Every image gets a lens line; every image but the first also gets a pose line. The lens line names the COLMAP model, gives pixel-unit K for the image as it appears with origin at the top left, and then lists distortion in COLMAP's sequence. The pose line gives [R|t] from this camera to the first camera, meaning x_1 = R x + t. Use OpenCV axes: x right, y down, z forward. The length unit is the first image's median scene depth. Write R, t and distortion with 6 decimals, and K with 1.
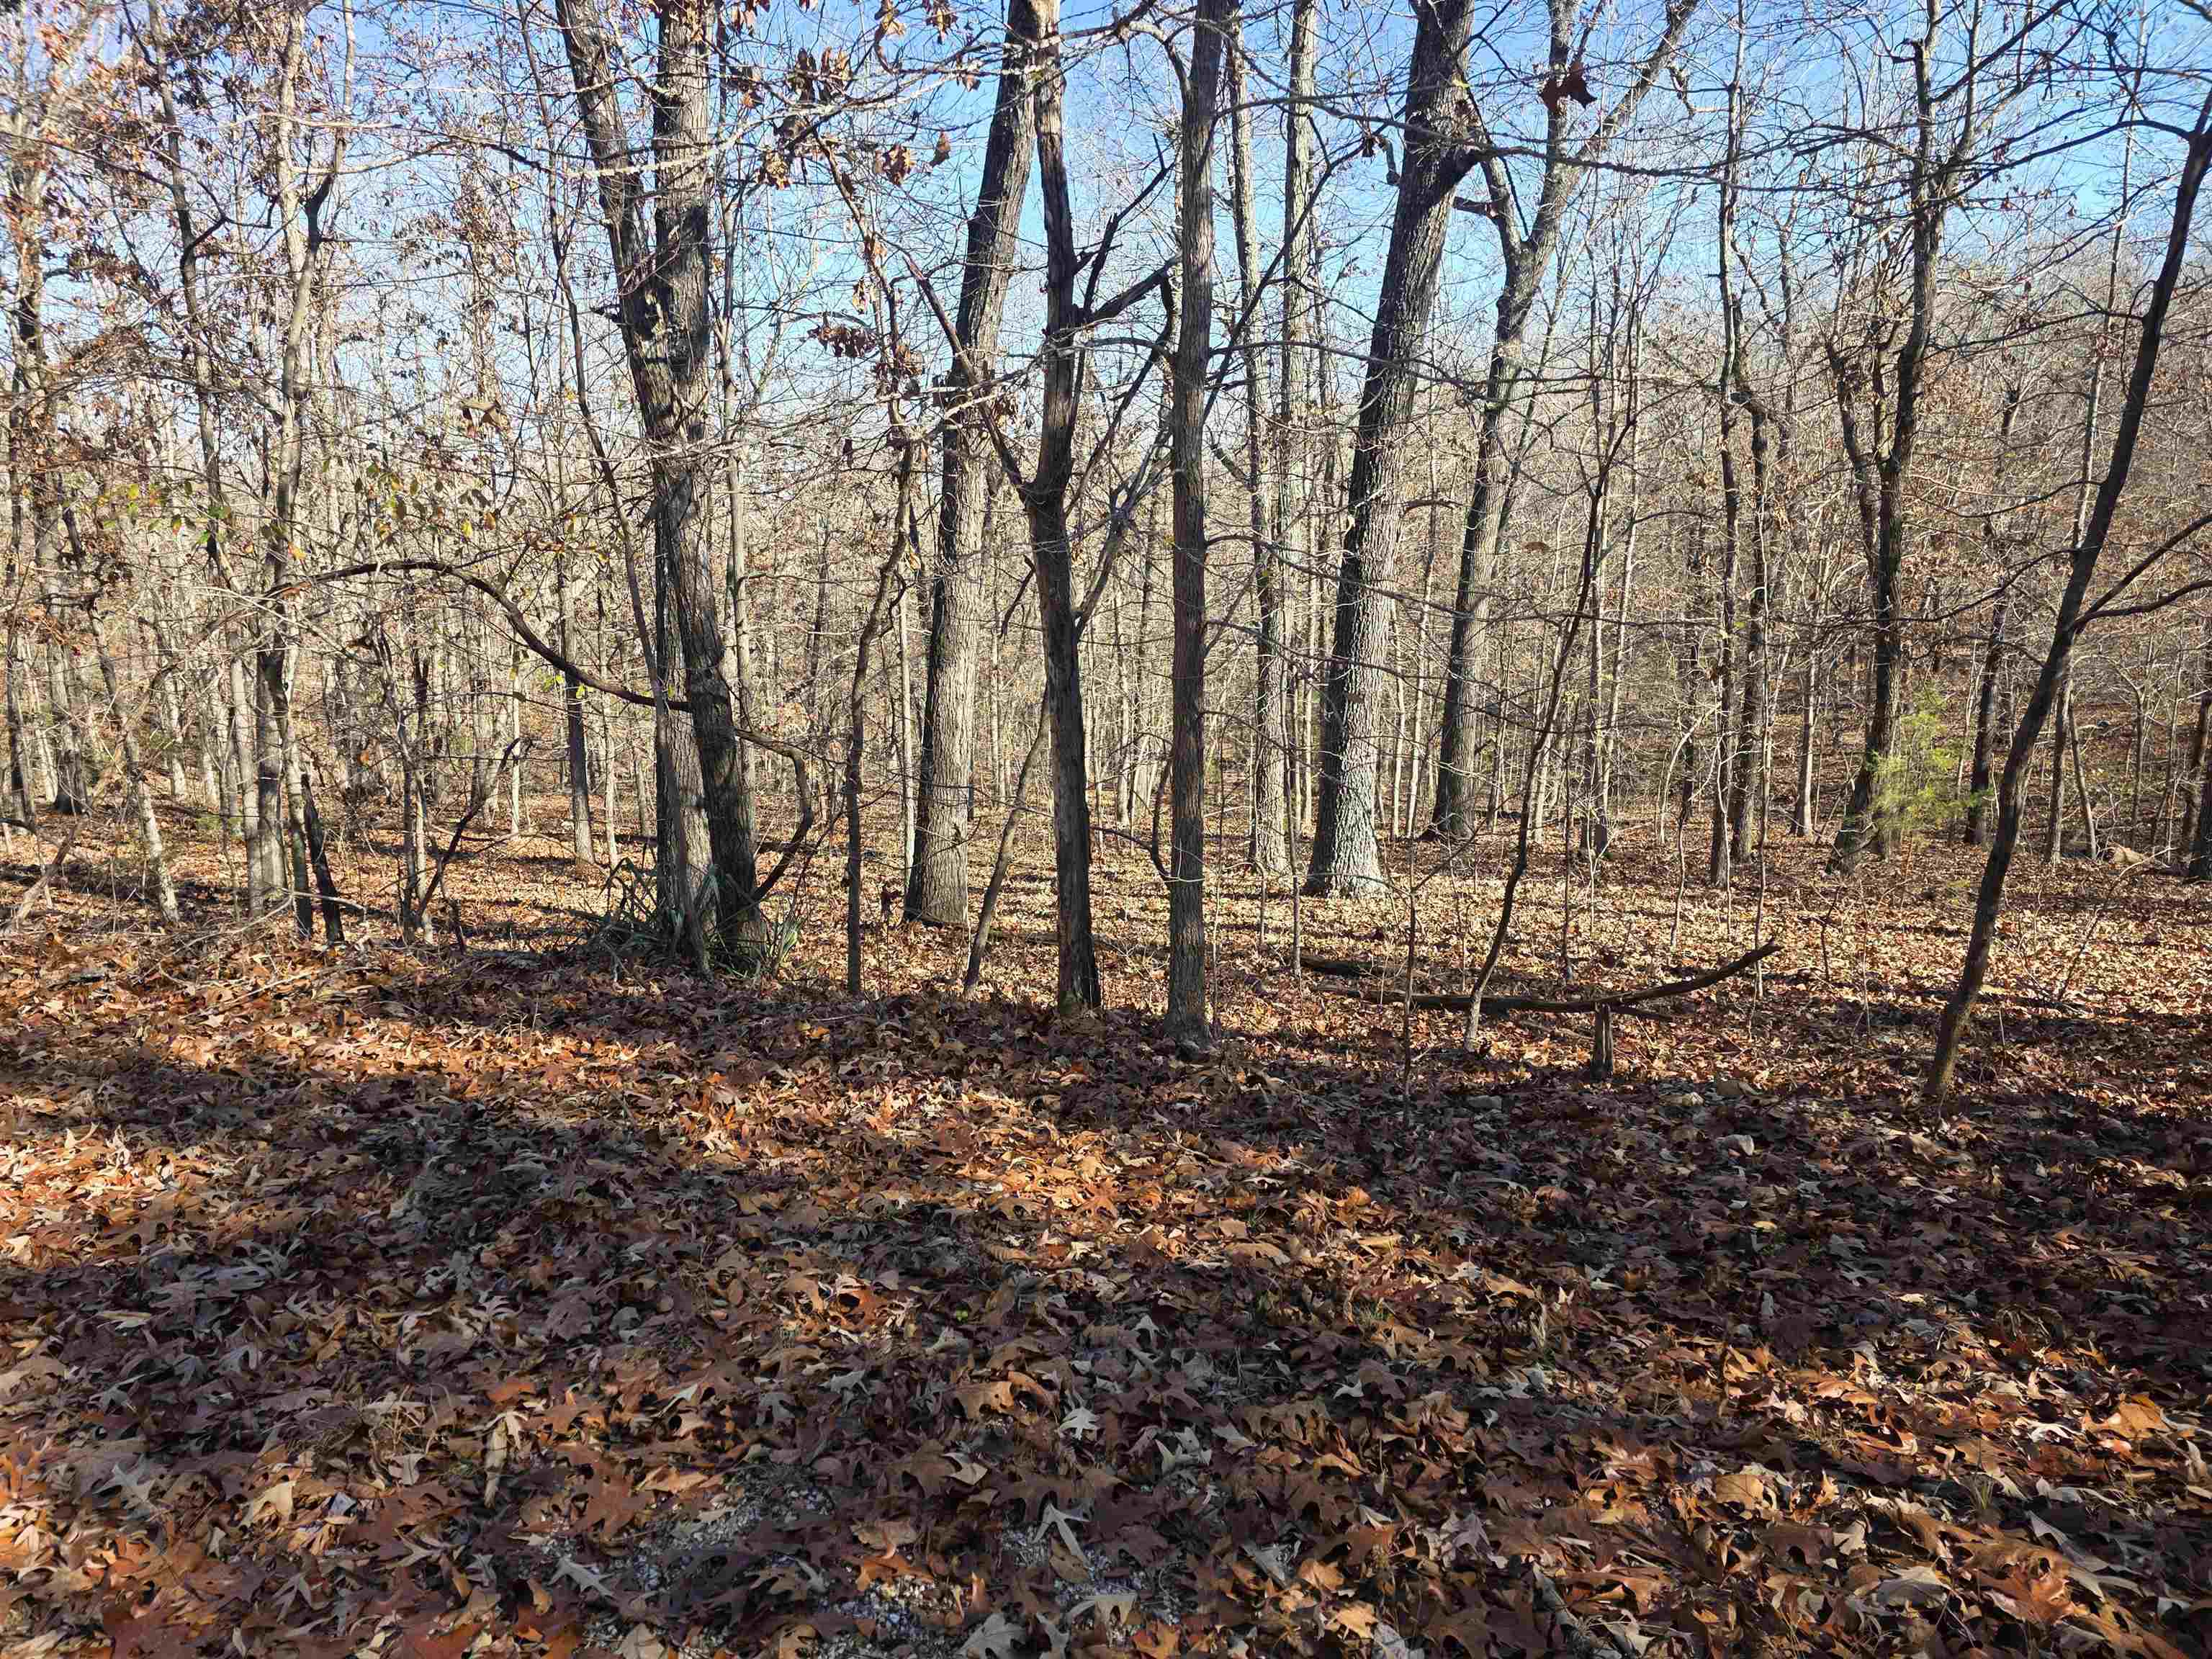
lens RADIAL K [[1473.6, 0, 1099.6], [0, 1473.6, 826.7], [0, 0, 1]] dist [0.076126, -0.070521]
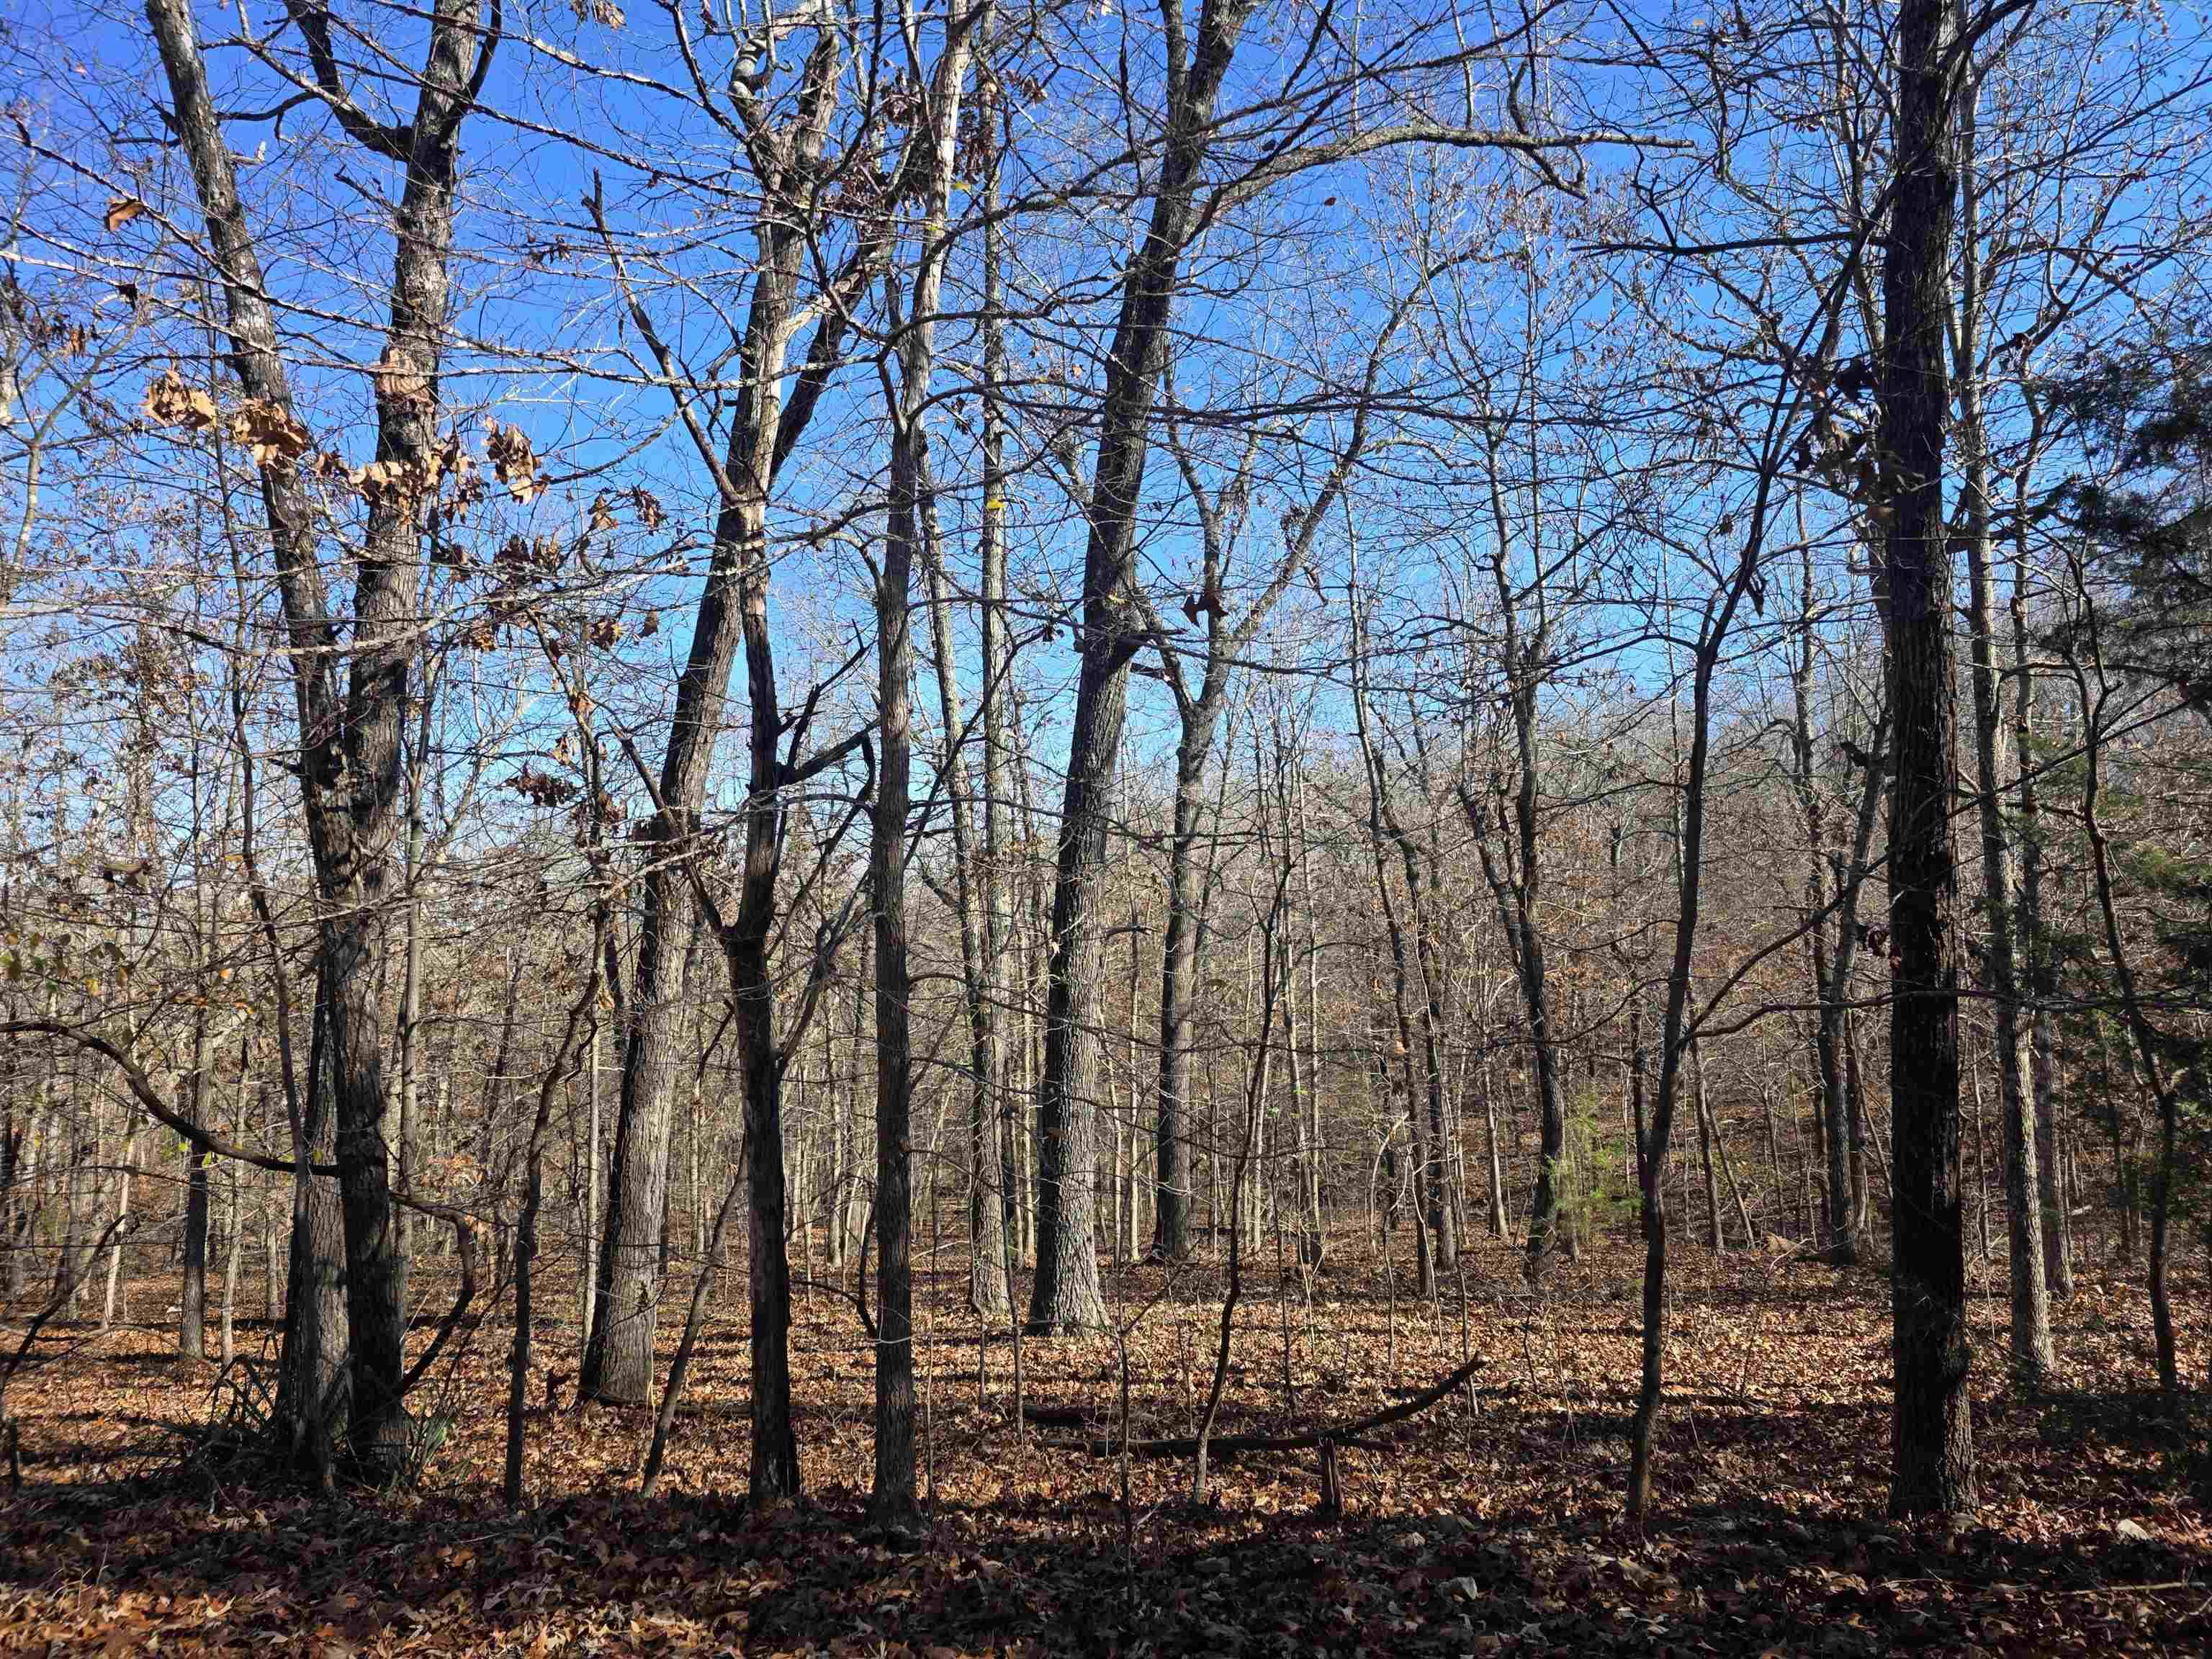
lens RADIAL K [[1471.6, 0, 1112.7], [0, 1471.6, 812.5], [0, 0, 1]] dist [0.074704, -0.065851]
pose [[0.979921, 0.000246, 0.199385, 0.003562], [0.057256, 0.957535, -0.282575, -0.003955], [-0.190988, 0.288317, 0.938295, -0.008698]]
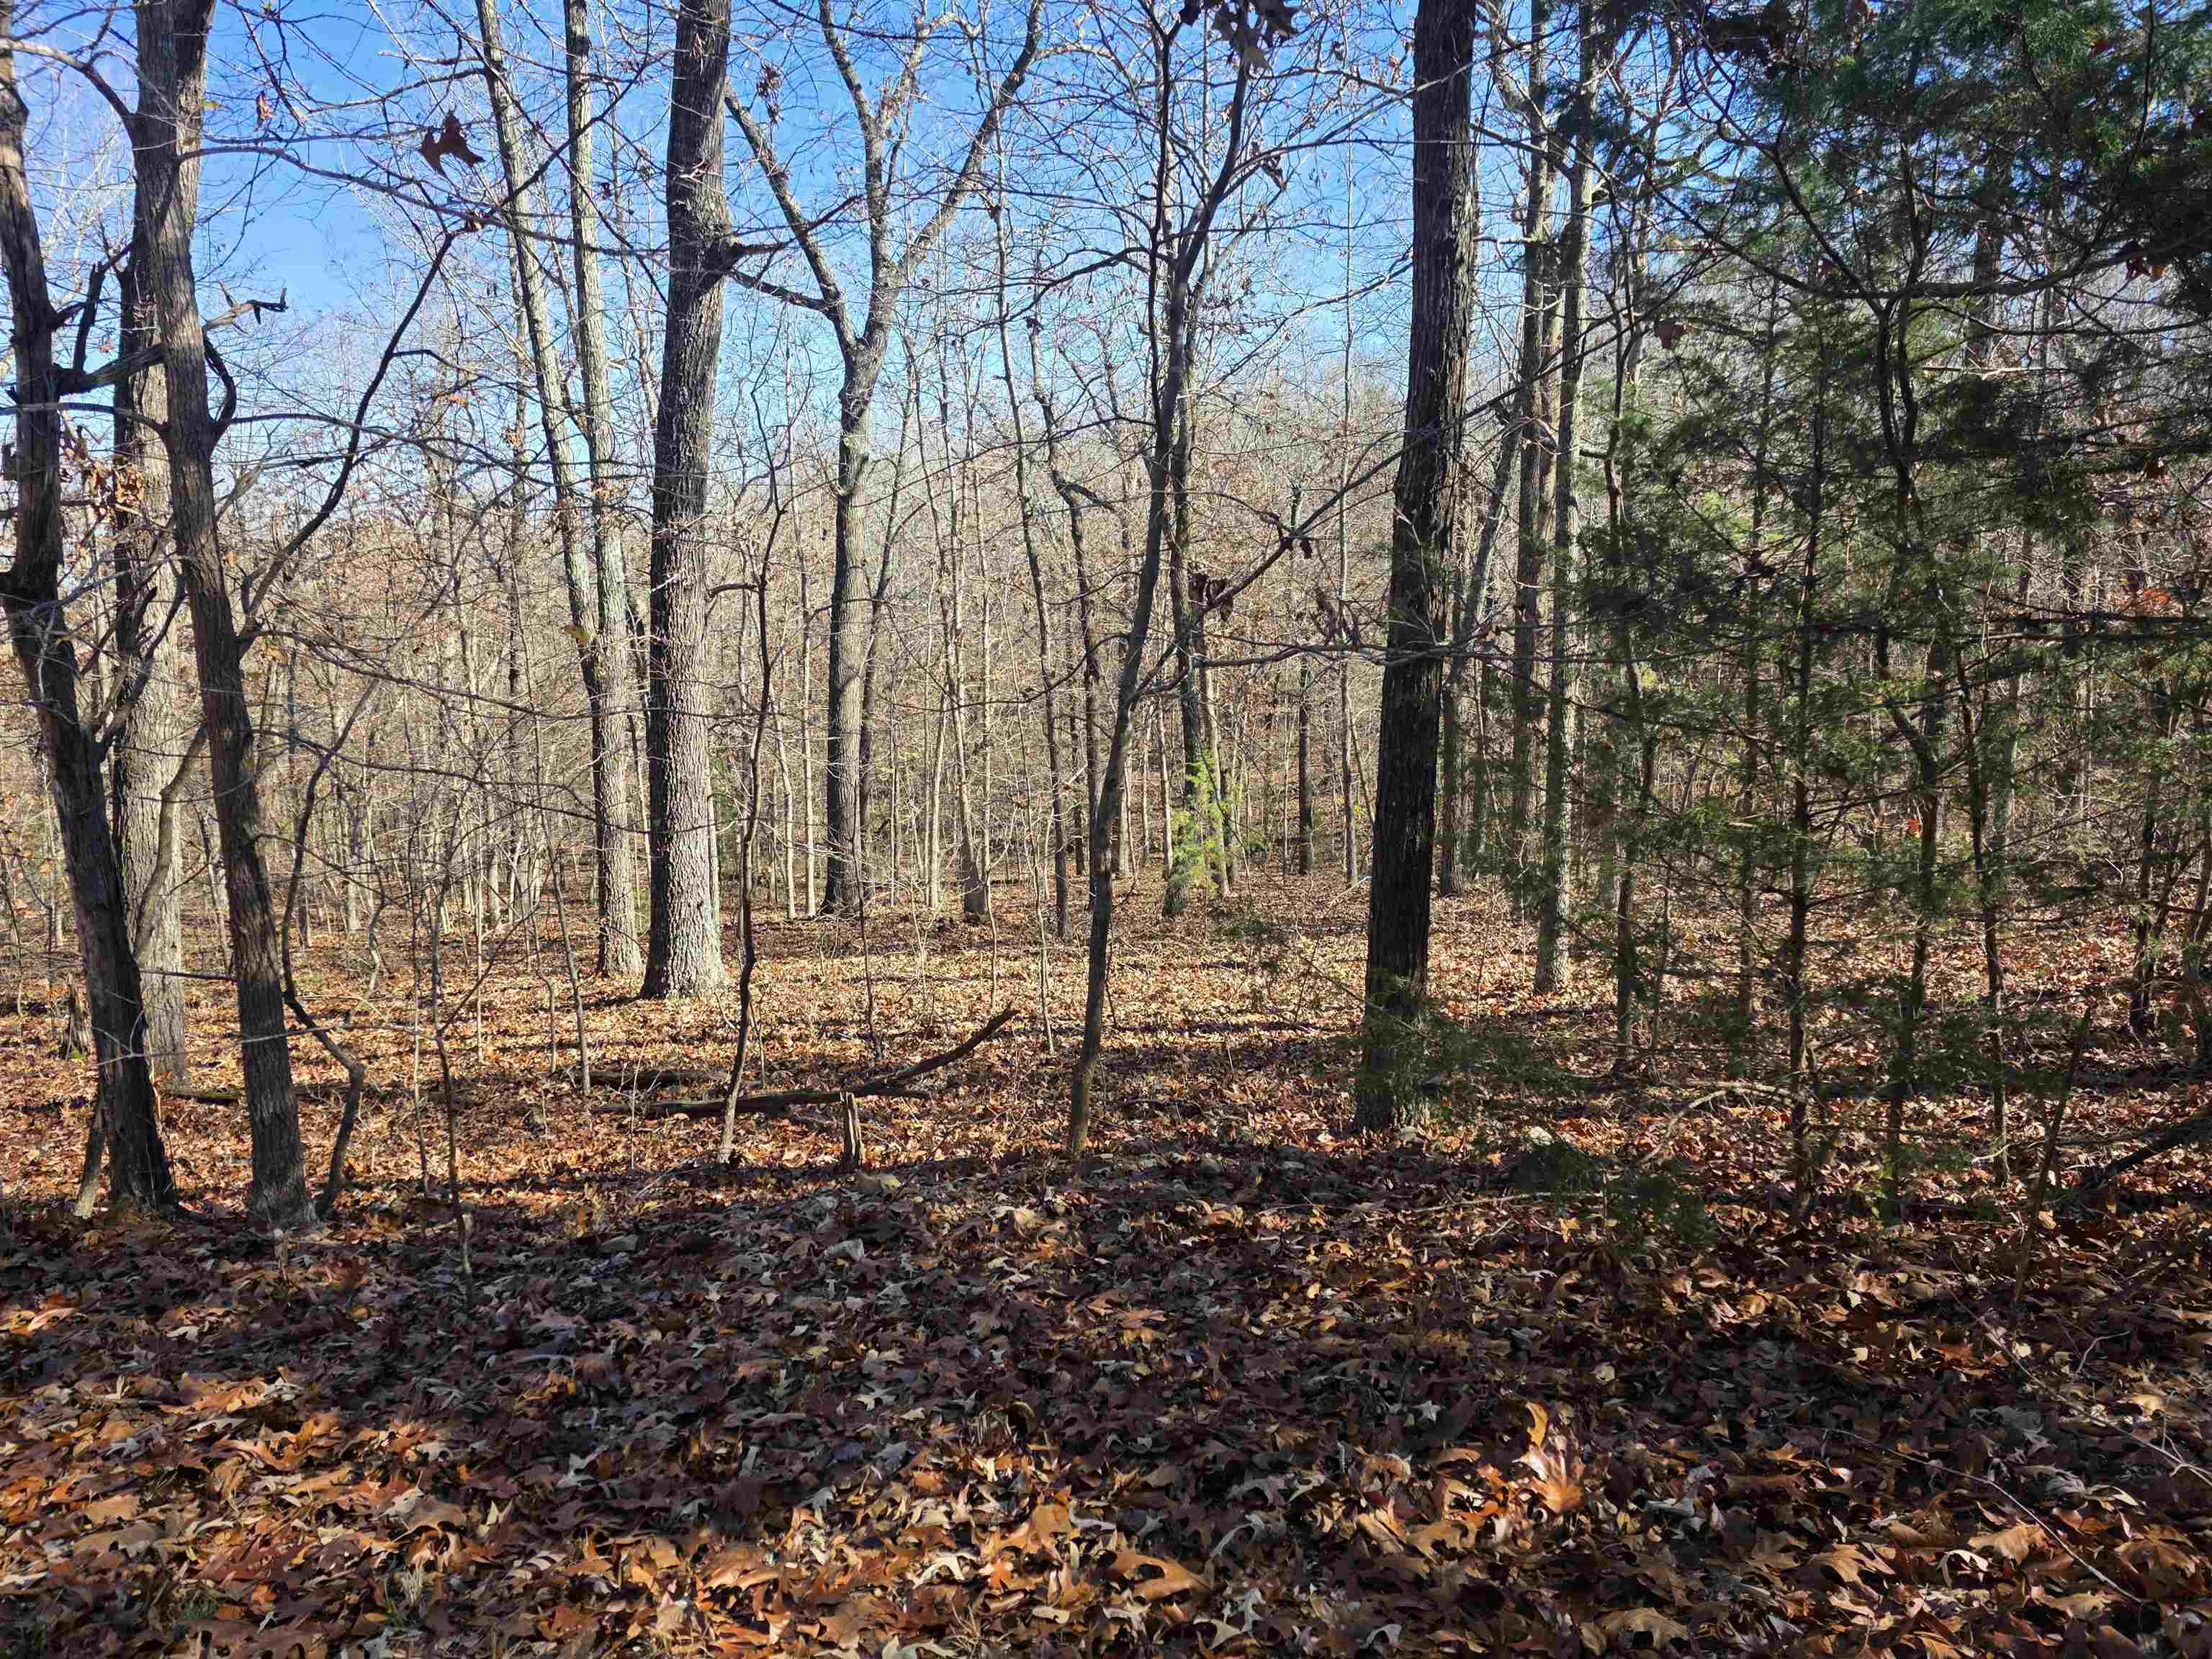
lens RADIAL K [[1473.0, 0, 1094.4], [0, 1473.0, 796.7], [0, 0, 1]] dist [0.067886, -0.057681]
pose [[0.929522, -0.065930, 0.362825, 0.103868], [0.091825, 0.994278, -0.054575, -0.004849], [-0.357151, 0.084045, 0.930258, 0.012873]]
